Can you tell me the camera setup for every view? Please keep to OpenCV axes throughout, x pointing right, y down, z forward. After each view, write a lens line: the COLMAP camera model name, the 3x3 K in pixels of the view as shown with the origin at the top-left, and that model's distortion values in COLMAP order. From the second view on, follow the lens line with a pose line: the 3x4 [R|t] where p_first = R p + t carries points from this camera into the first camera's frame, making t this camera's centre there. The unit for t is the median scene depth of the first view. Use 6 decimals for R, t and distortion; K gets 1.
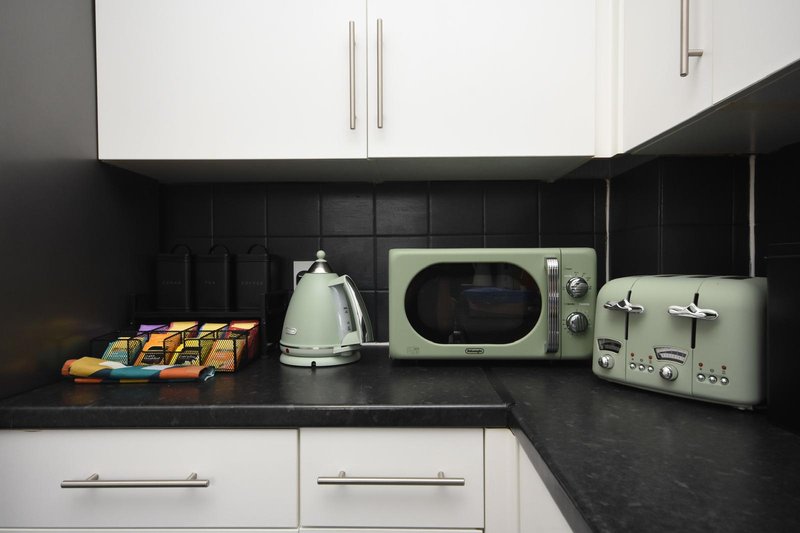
lens RADIAL K [[453.3, 0, 400.0], [0, 453.3, 266.5], [0, 0, 1]] dist [0.002649, 0.000928]
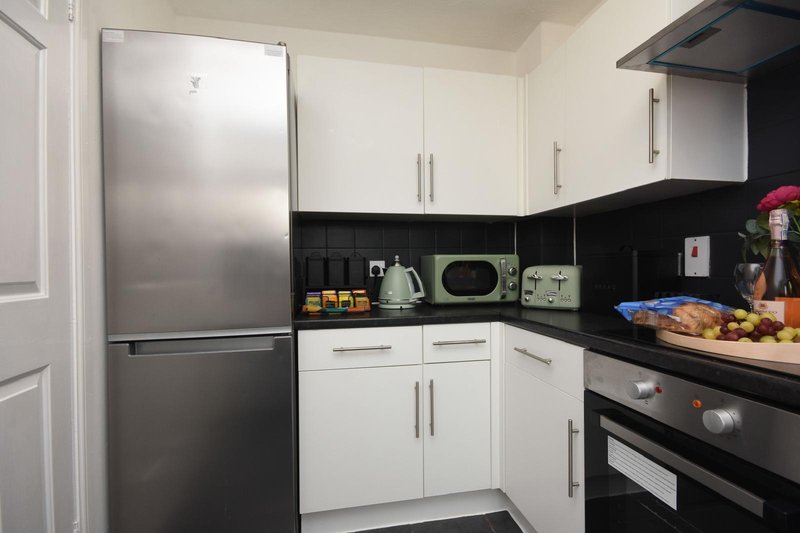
lens RADIAL K [[351.1, 0, 400.0], [0, 351.1, 266.5], [0, 0, 1]] dist [-0.000787, 0.000026]
pose [[0.976728, -0.001983, 0.214472, -0.573017], [0.005054, 0.999892, -0.013770, 0.042554], [-0.214422, 0.014533, 0.976633, -0.668311]]
